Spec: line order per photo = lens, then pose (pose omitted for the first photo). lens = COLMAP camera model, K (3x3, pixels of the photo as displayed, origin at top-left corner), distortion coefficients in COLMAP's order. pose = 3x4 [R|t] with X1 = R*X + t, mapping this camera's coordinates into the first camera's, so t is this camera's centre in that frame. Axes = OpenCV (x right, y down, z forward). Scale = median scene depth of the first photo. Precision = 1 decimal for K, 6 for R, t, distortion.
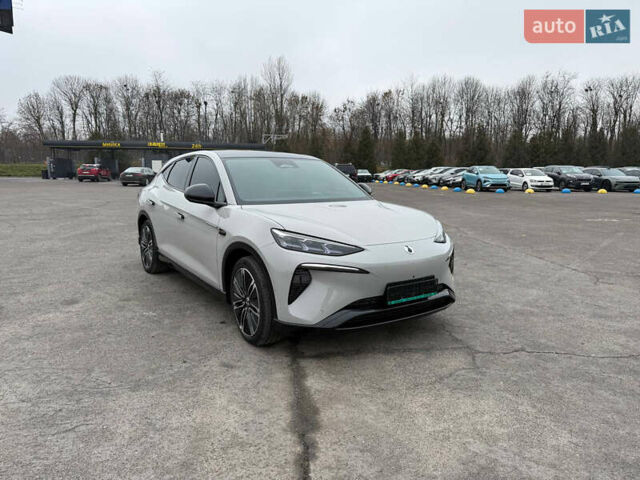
lens RADIAL K [[463.8, 0, 325.0], [0, 463.8, 224.3], [0, 0, 1]] dist [0.040192, -0.047694]
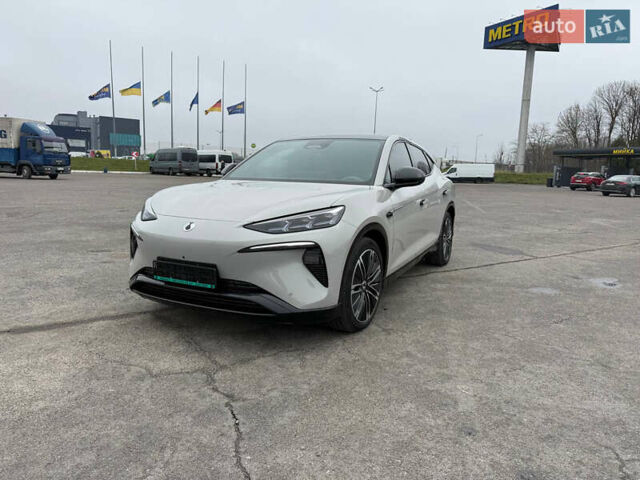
lens RADIAL K [[463.8, 0, 318.6], [0, 463.8, 229.2], [0, 0, 1]] dist [0.040192, -0.047694]
pose [[0.448974, 0.109455, -0.886816, 0.884053], [-0.124026, 0.990496, 0.059460, -0.019574], [0.884895, 0.083292, 0.458282, 0.669155]]
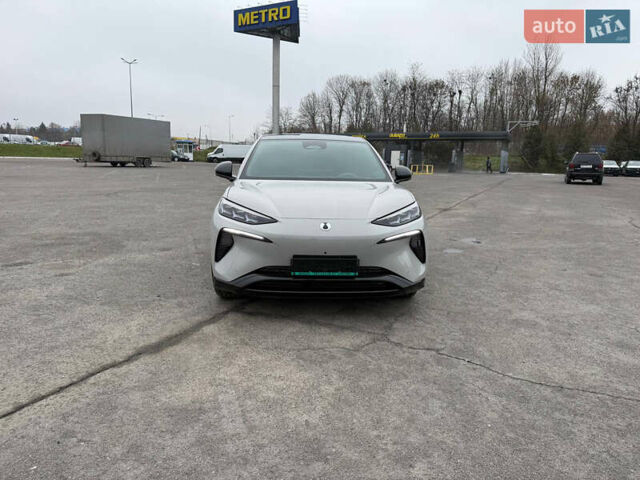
lens RADIAL K [[463.8, 0, 320.9], [0, 463.8, 236.4], [0, 0, 1]] dist [0.040192, -0.047694]
pose [[0.847313, 0.097555, -0.522057, 0.580170], [-0.074707, 0.995104, 0.064699, 0.009767], [0.525813, -0.015819, 0.850453, 0.109549]]
